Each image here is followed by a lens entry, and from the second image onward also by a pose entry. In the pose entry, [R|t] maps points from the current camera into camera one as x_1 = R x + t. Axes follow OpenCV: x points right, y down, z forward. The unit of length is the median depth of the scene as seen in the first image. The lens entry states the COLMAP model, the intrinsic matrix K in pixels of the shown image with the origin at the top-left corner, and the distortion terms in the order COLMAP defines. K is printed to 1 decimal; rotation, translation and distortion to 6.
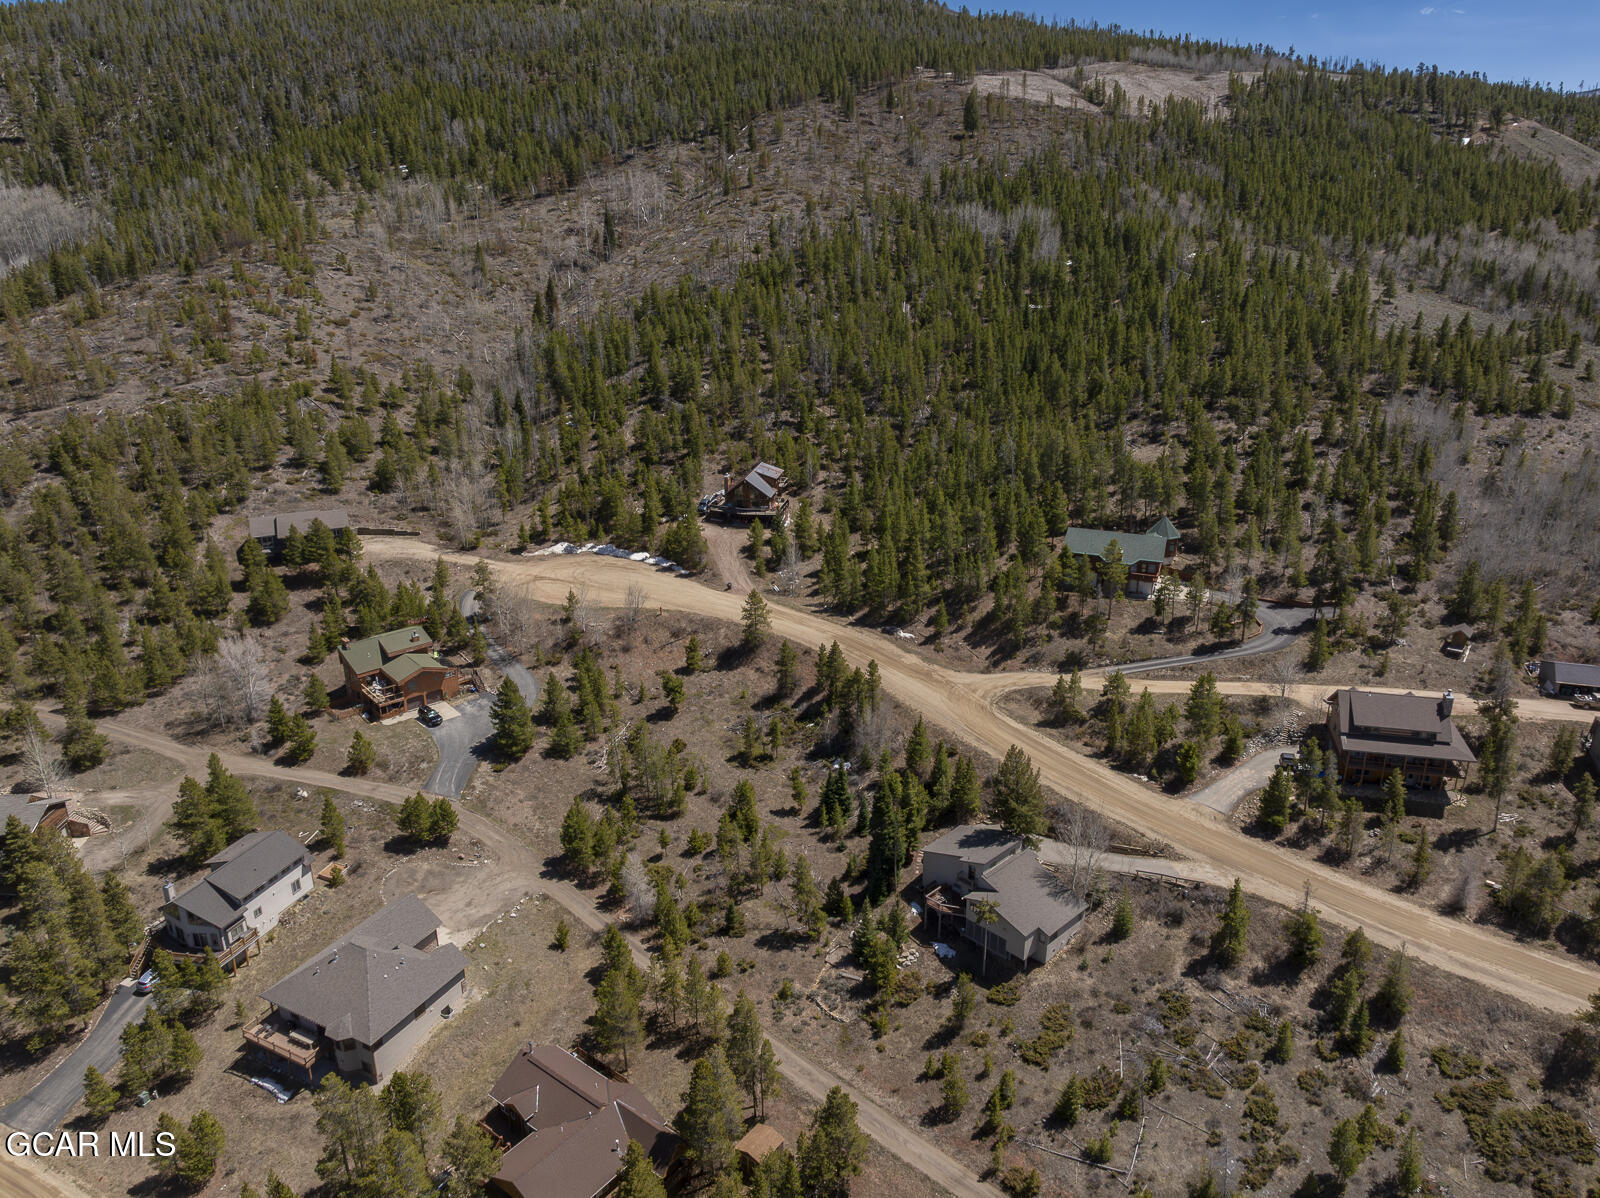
lens RADIAL K [[1143.1, 0, 825.7], [0, 1143.1, 596.1], [0, 0, 1]] dist [-0.028153, 0.004720]
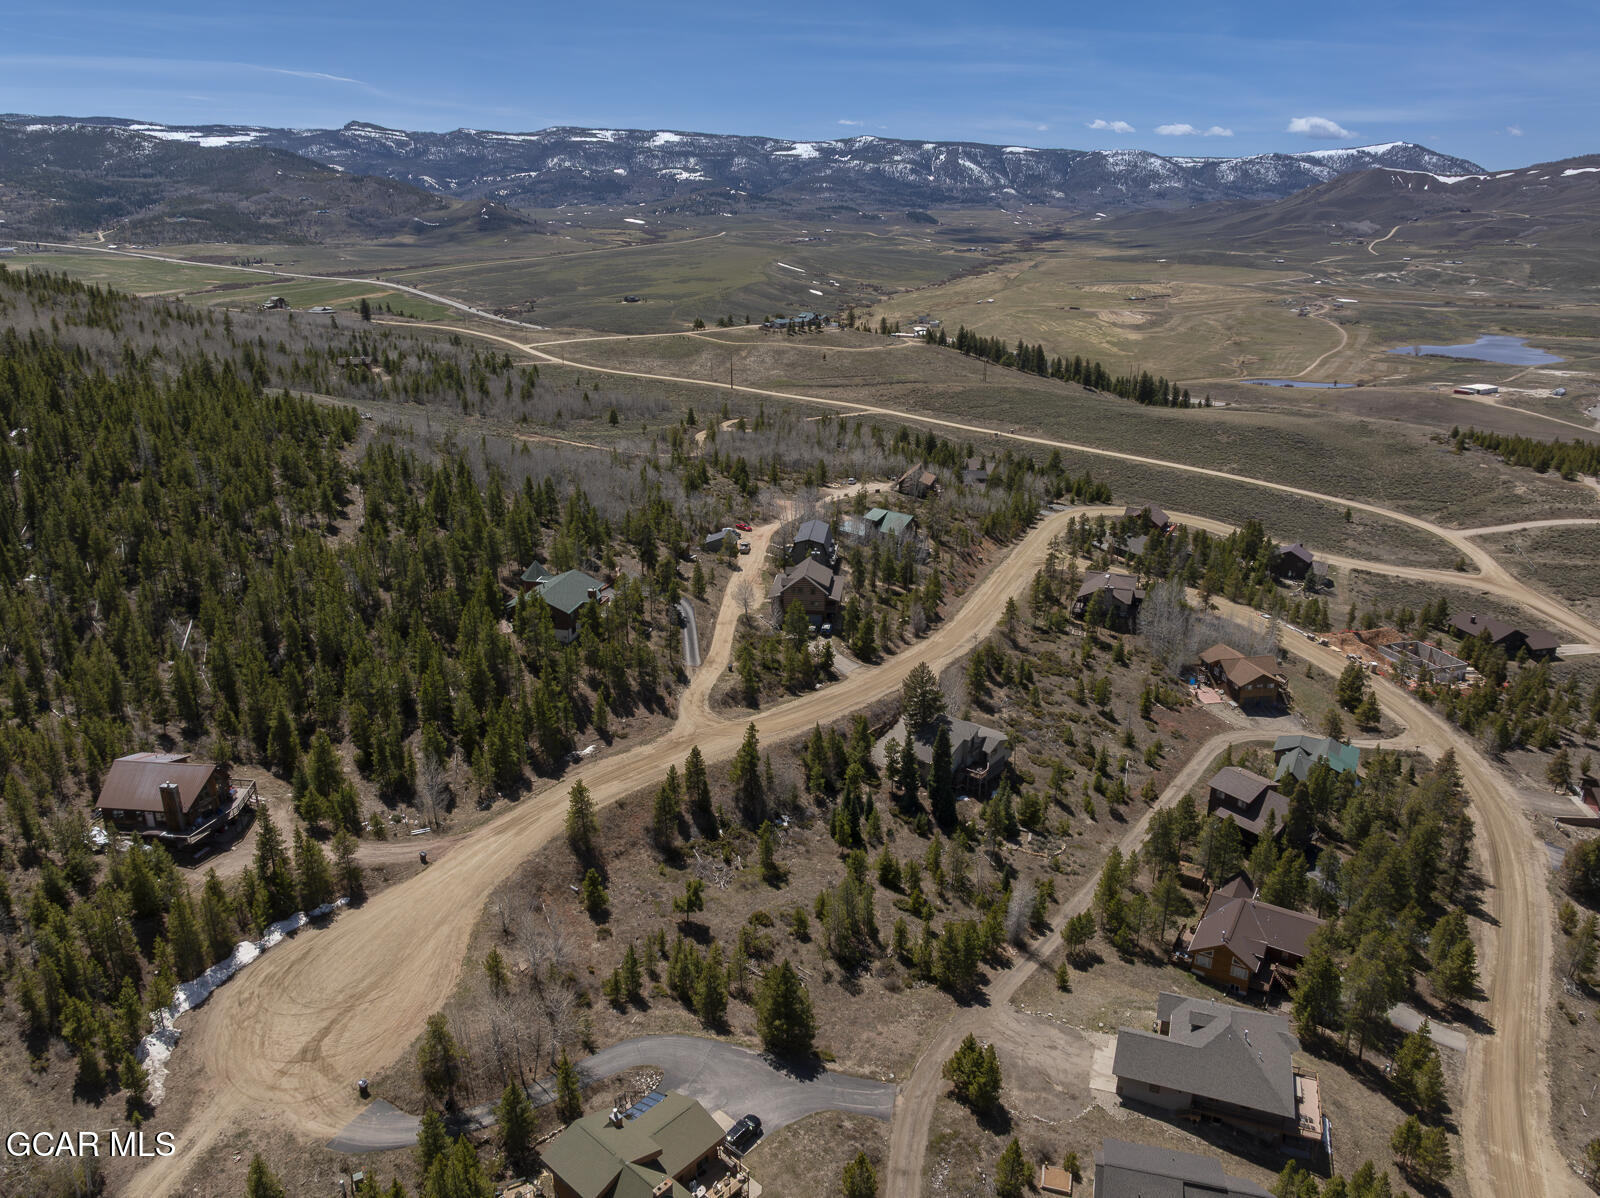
lens RADIAL K [[1120.1, 0, 800.0], [0, 1120.1, 599.0], [0, 0, 1]] dist [-0.036314, 0.022158]
pose [[-0.105351, -0.338777, 0.934950, -0.843681], [0.353304, 0.866093, 0.353638, -0.371442], [-0.929558, 0.367577, 0.028448, 0.844717]]
